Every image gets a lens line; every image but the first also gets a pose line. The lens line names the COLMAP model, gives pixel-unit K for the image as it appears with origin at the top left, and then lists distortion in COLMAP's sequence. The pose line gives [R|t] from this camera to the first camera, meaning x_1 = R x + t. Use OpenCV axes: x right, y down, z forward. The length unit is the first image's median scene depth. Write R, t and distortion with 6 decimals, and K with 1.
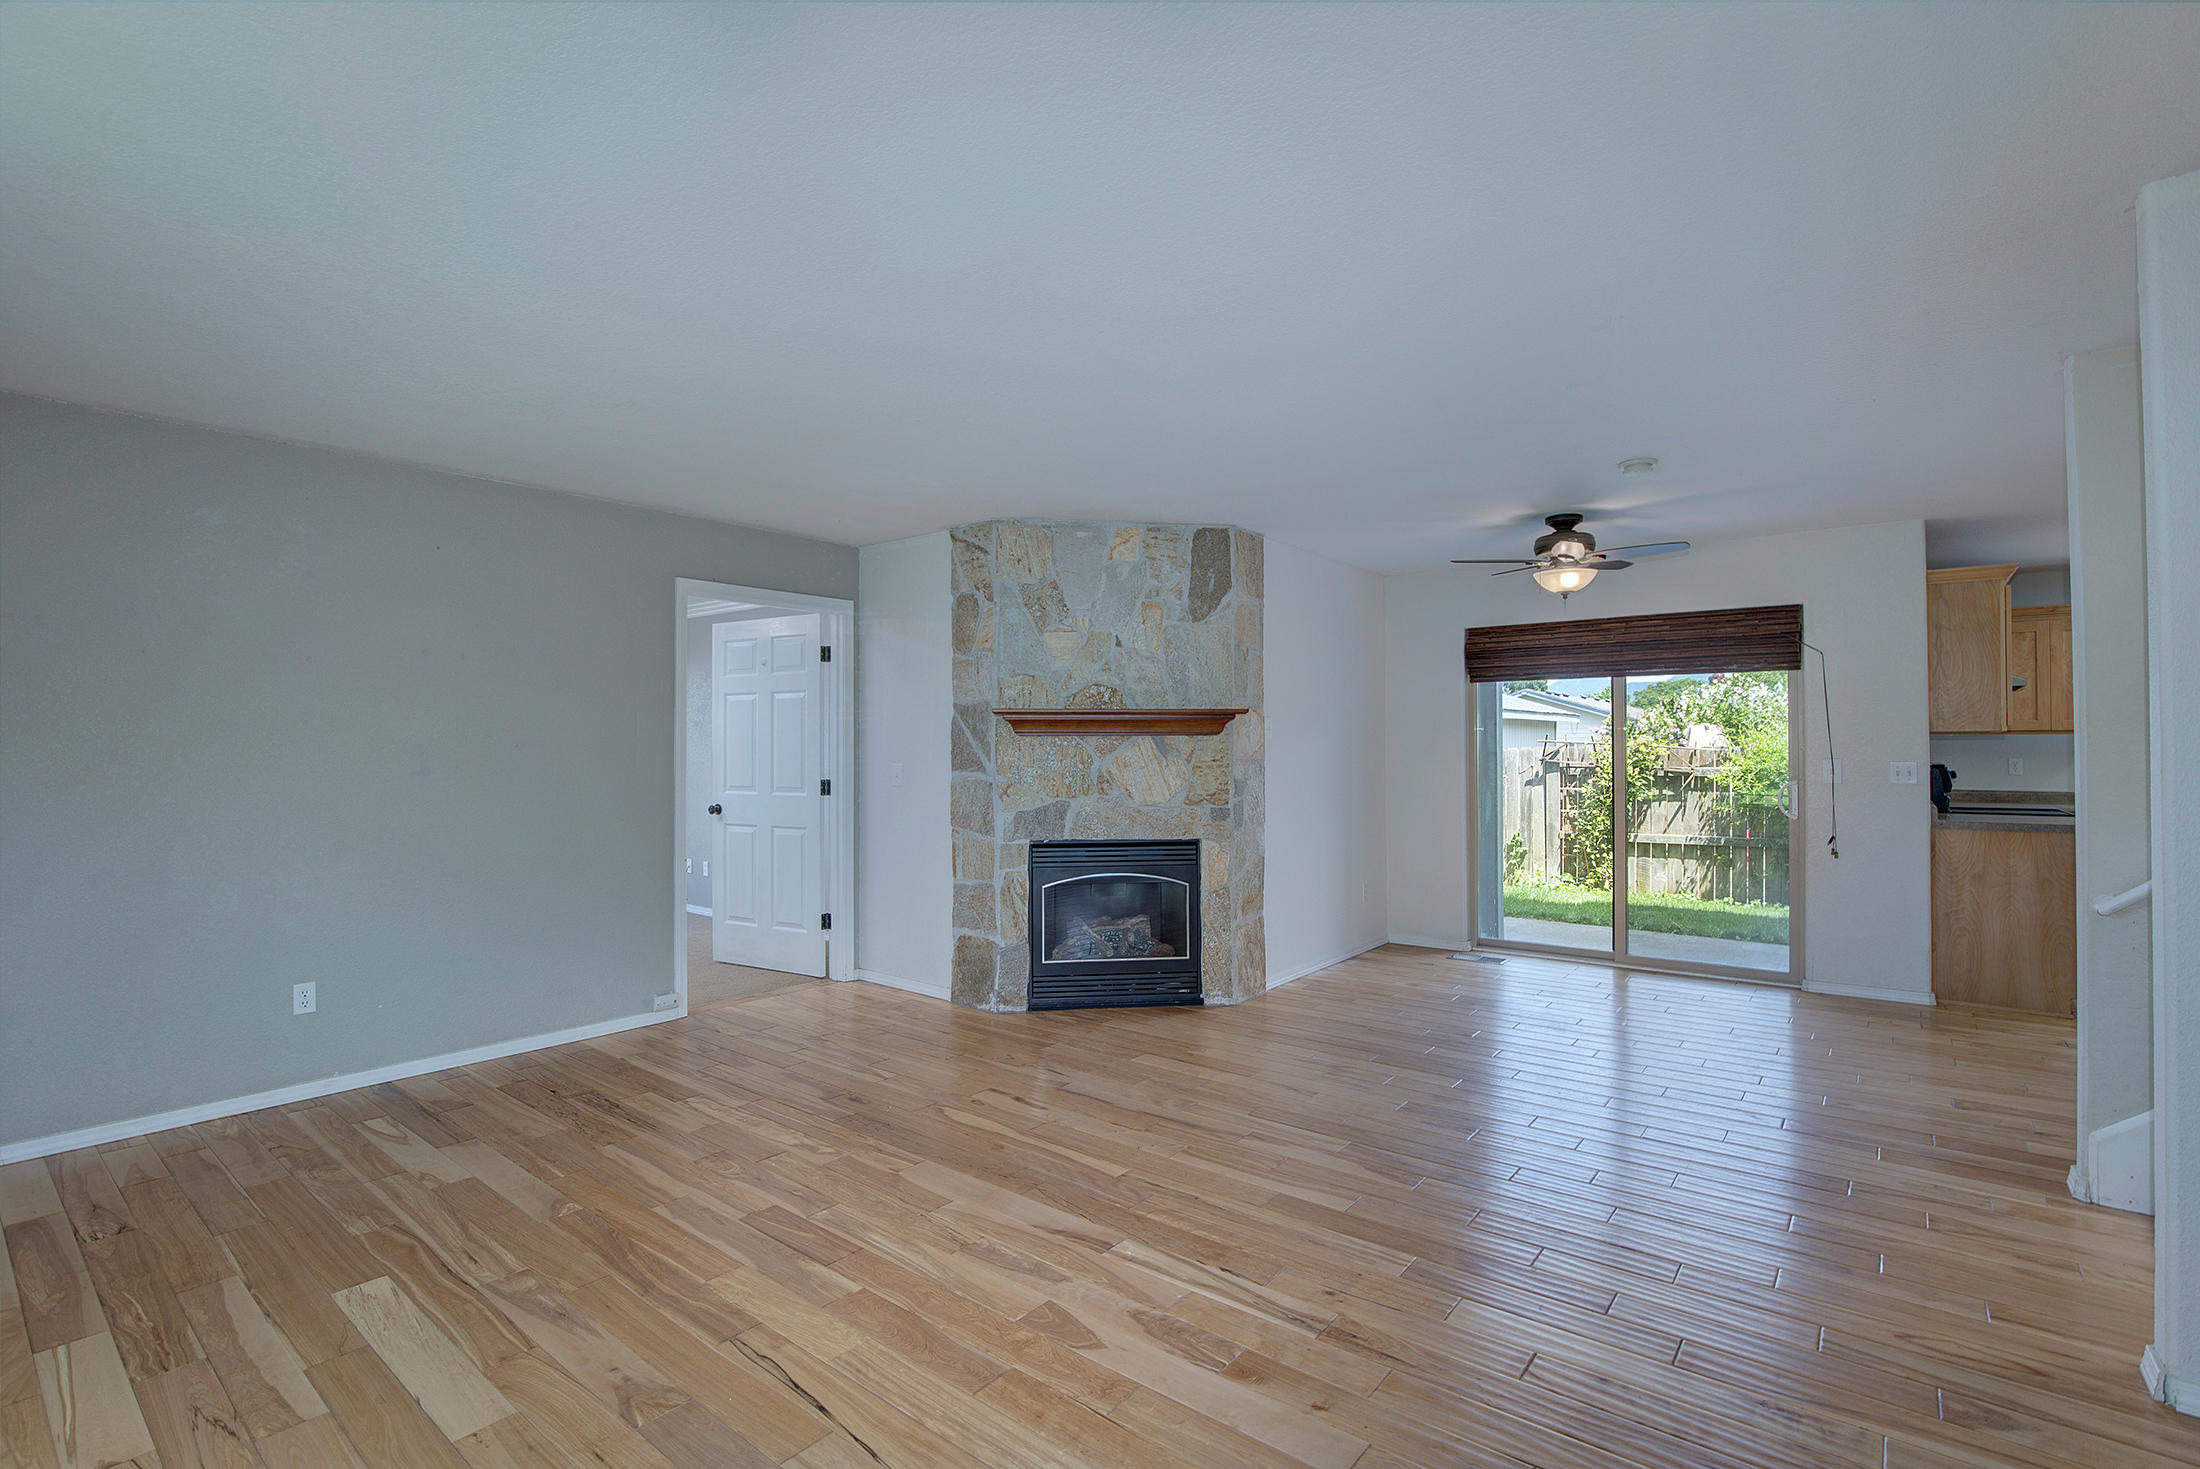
lens RADIAL K [[1022.9, 0, 1135.2], [0, 1022.9, 734.2], [0, 0, 1]] dist [-0.018735, 0.003349]
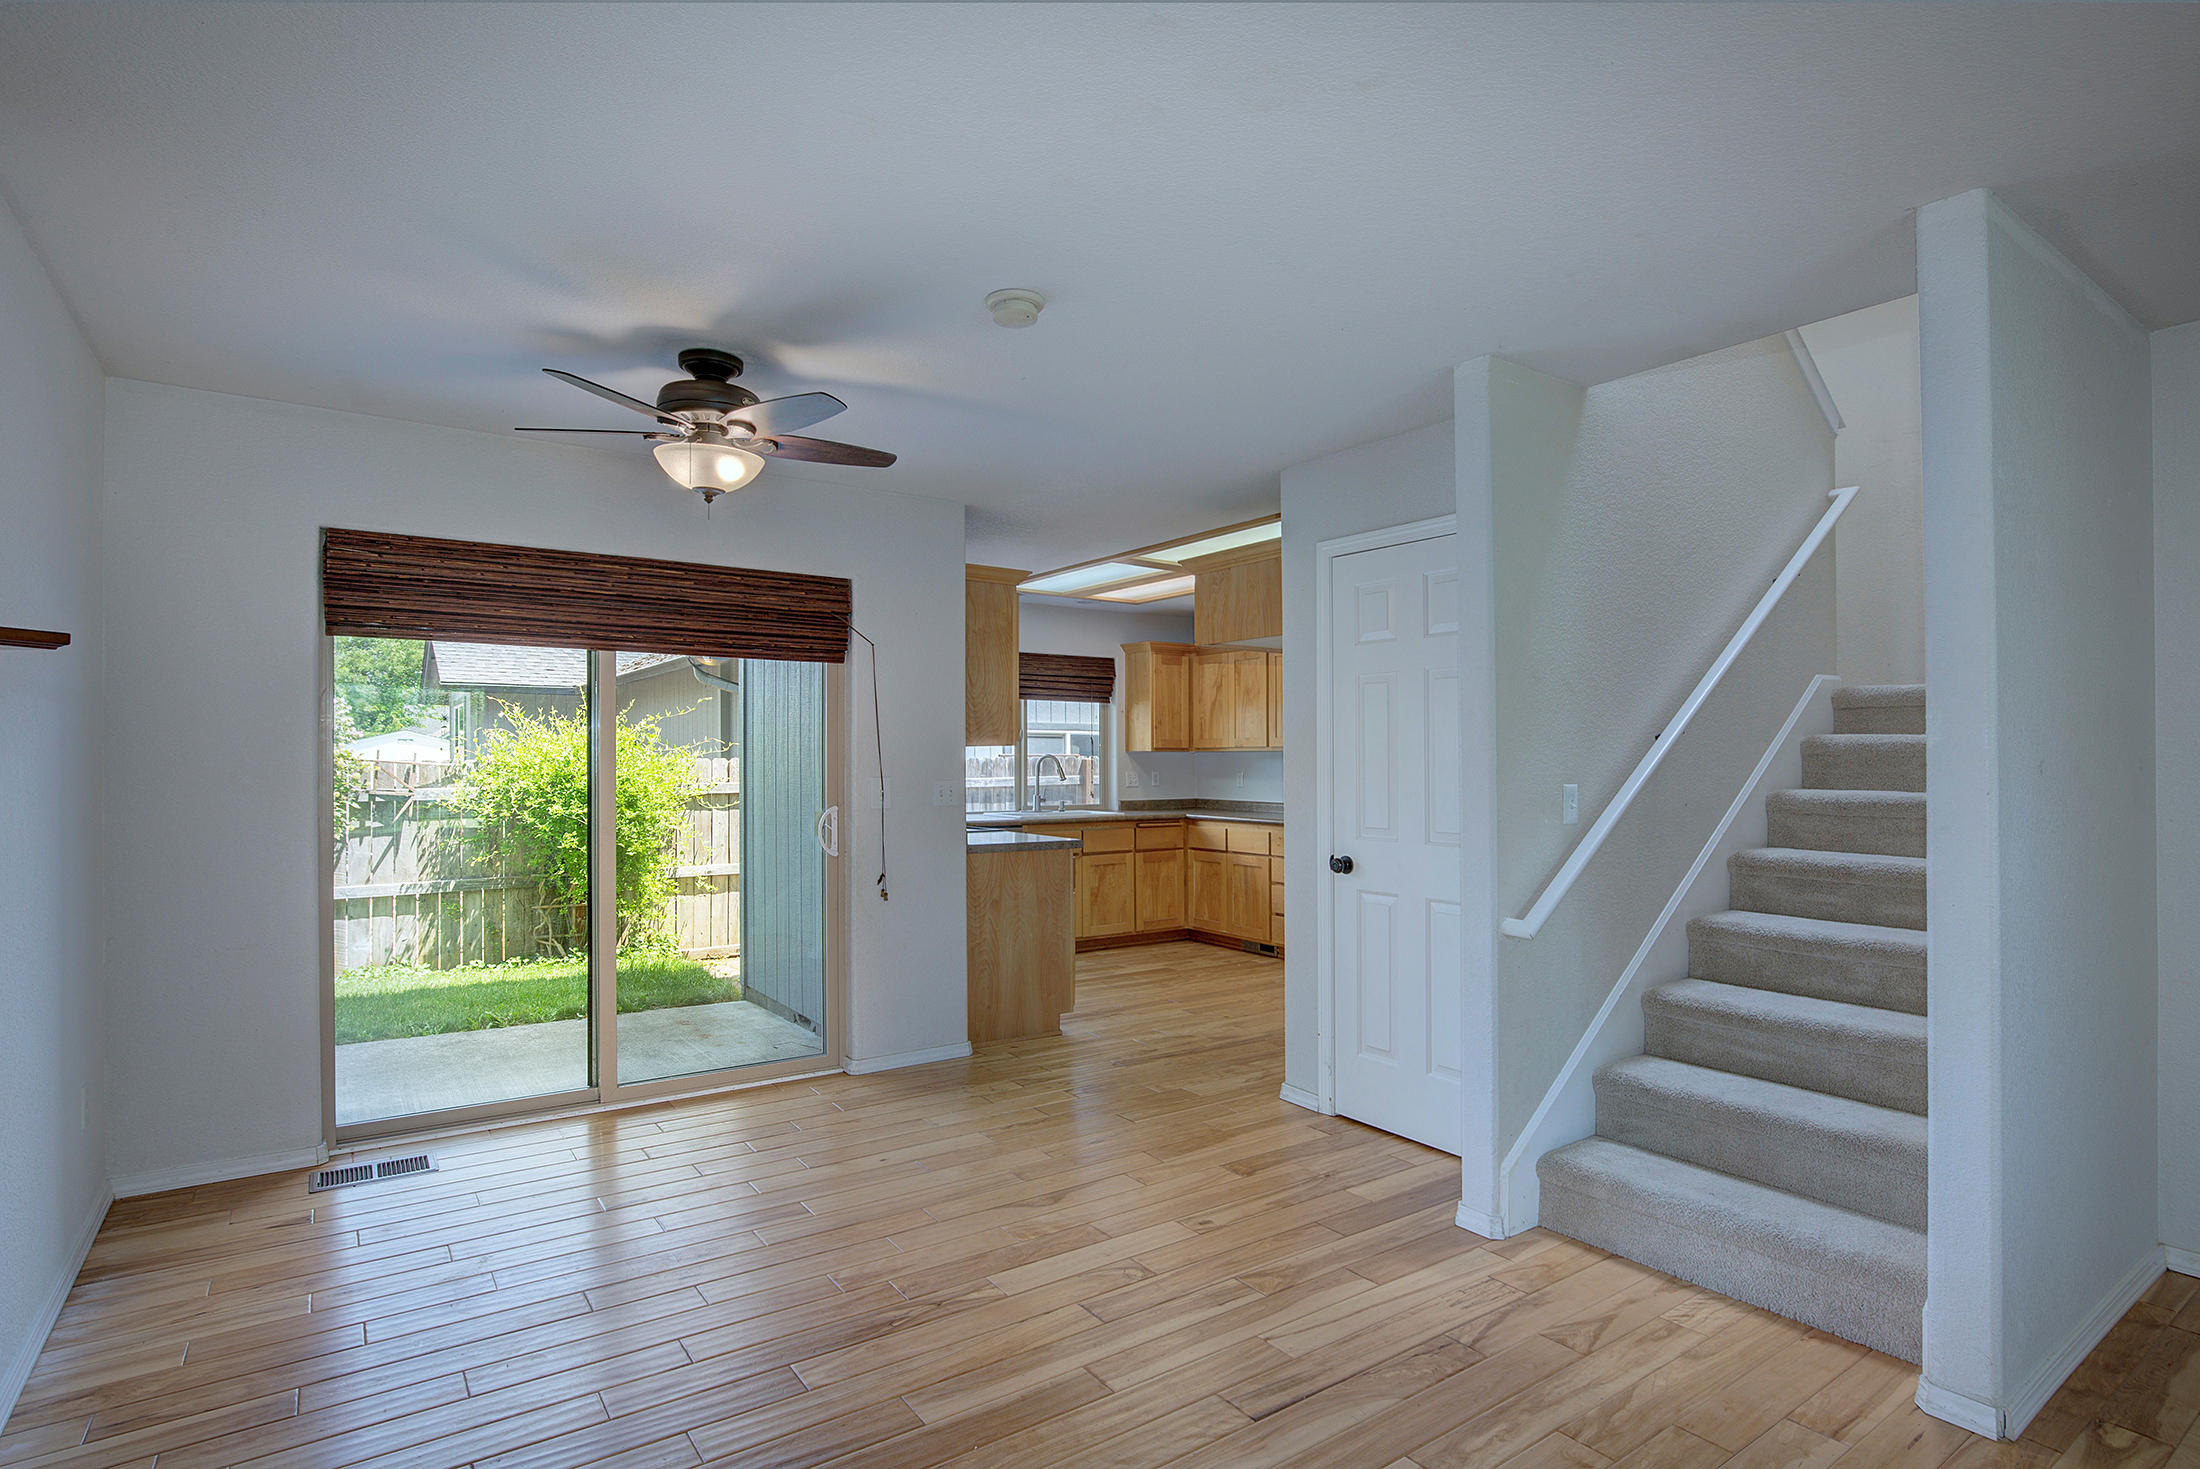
lens RADIAL K [[1089.6, 0, 1118.6], [0, 1089.6, 744.1], [0, 0, 1]] dist [-0.030947, 0.002561]
pose [[0.288692, 0.018150, 0.957250, -0.073449], [-0.015549, 0.999777, -0.014267, 0.006646], [-0.957296, -0.010765, 0.288910, 0.498668]]
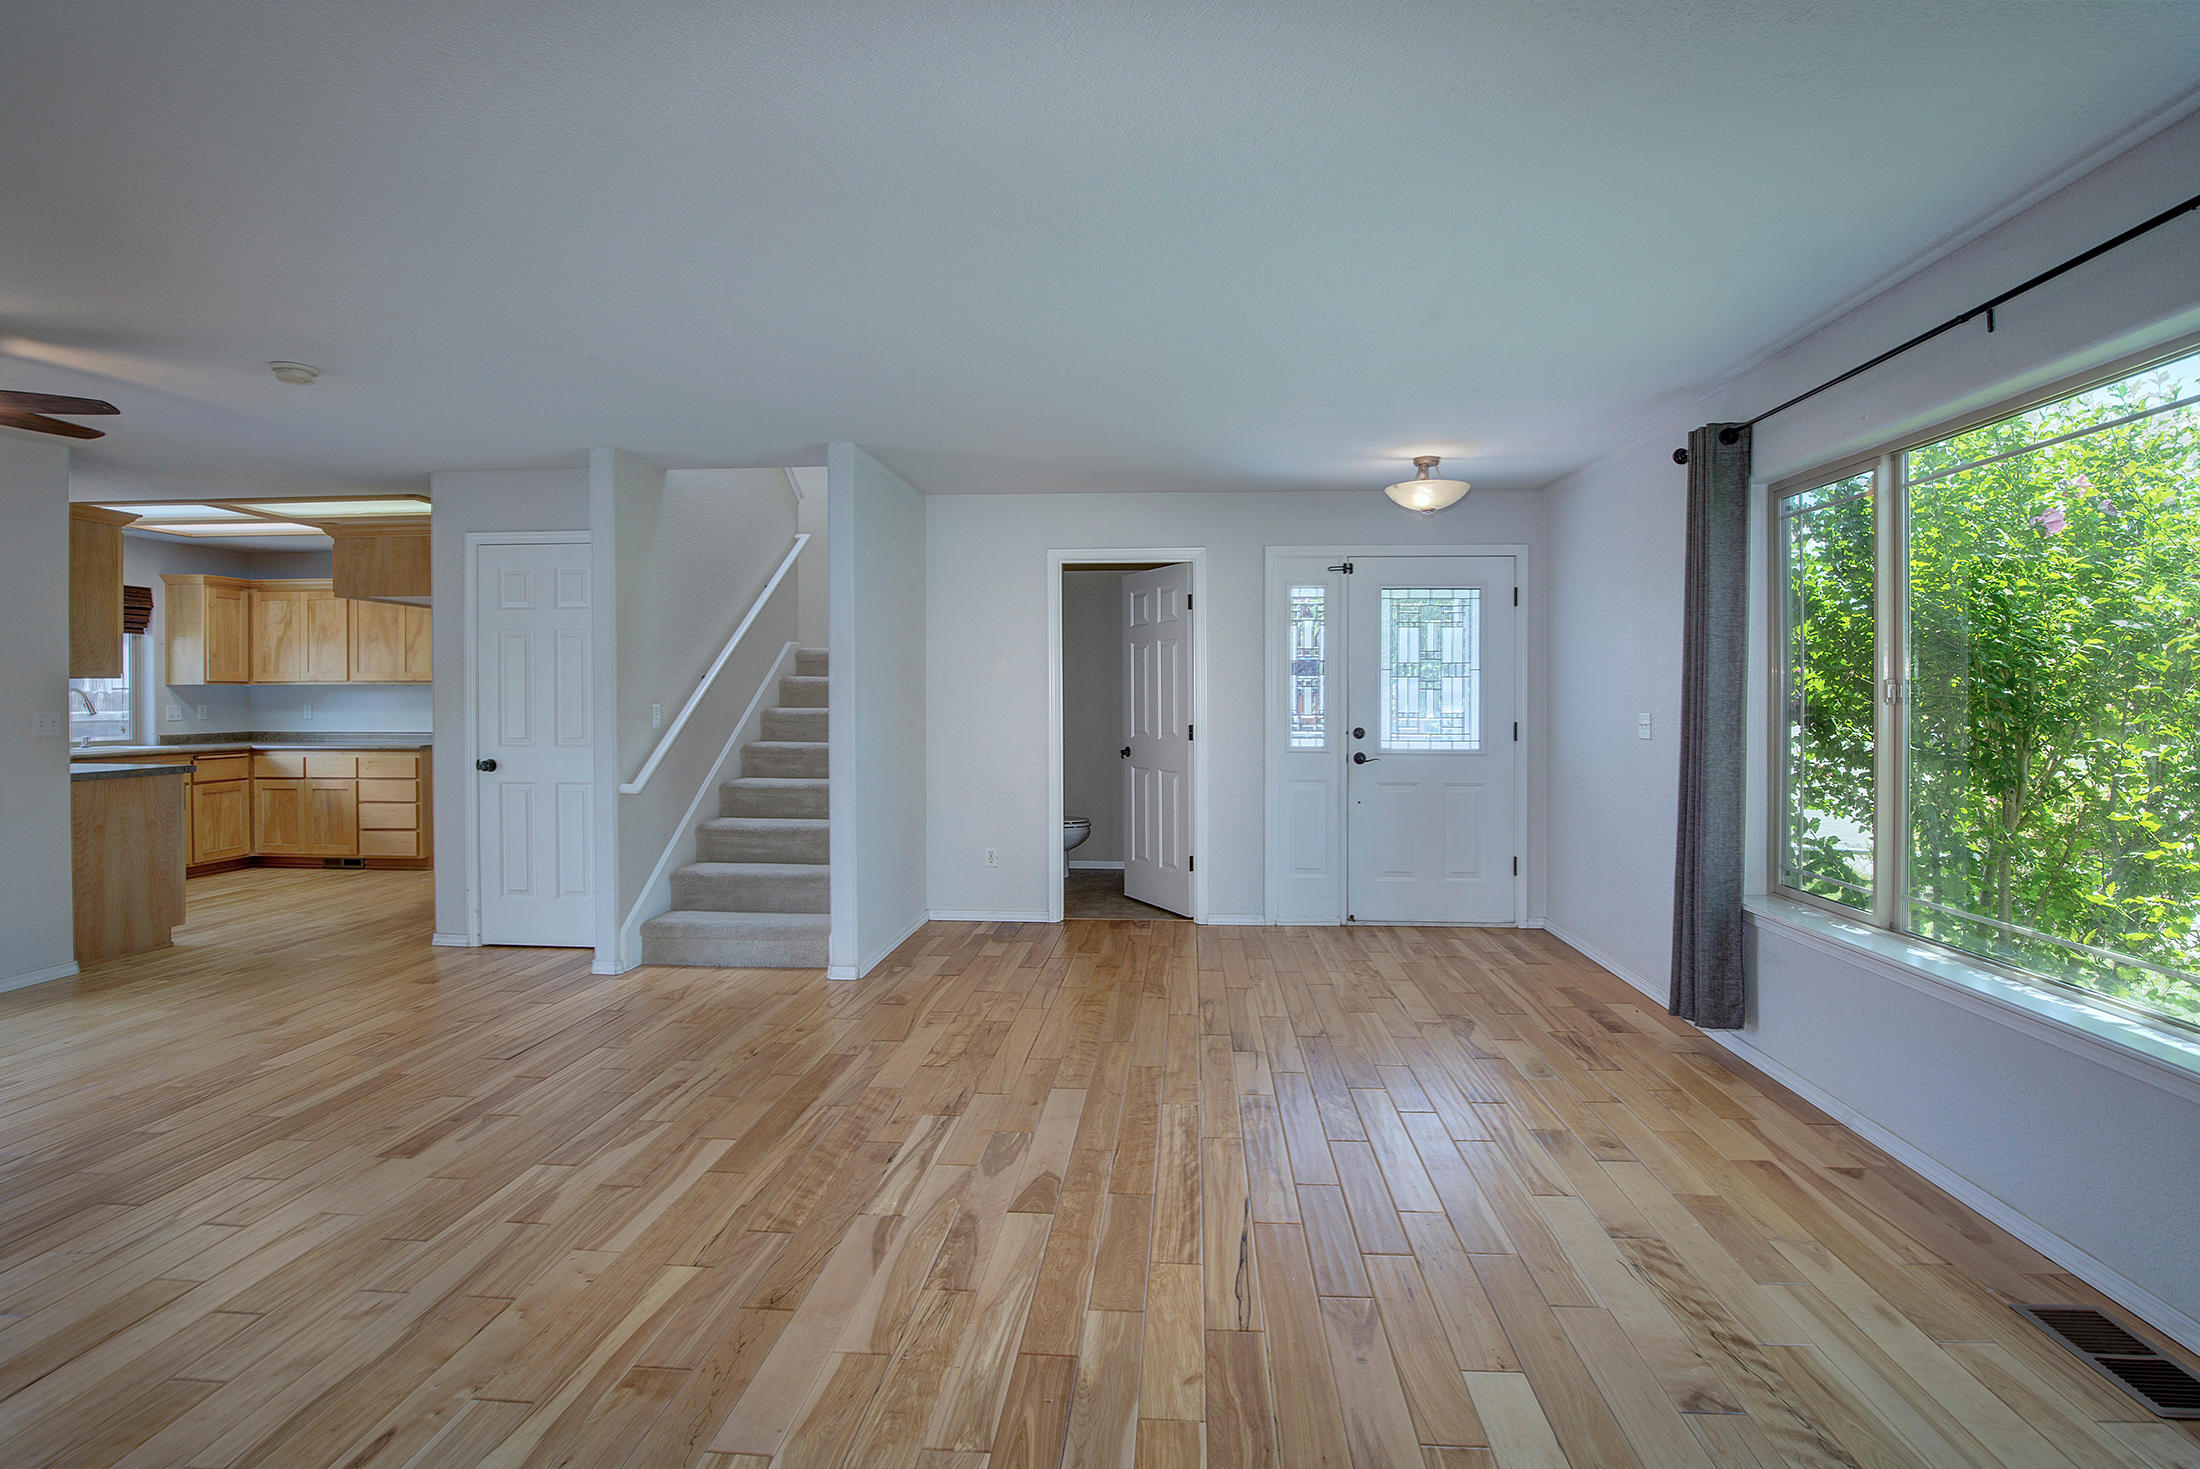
lens RADIAL K [[1022.9, 0, 1080.2], [0, 1022.9, 704.2], [0, 0, 1]] dist [-0.018735, 0.003349]
pose [[-0.527383, -0.003491, 0.849621, -0.397493], [-0.007979, 0.999968, -0.000844, 0.012546], [-0.849590, -0.007225, -0.527394, 0.585276]]
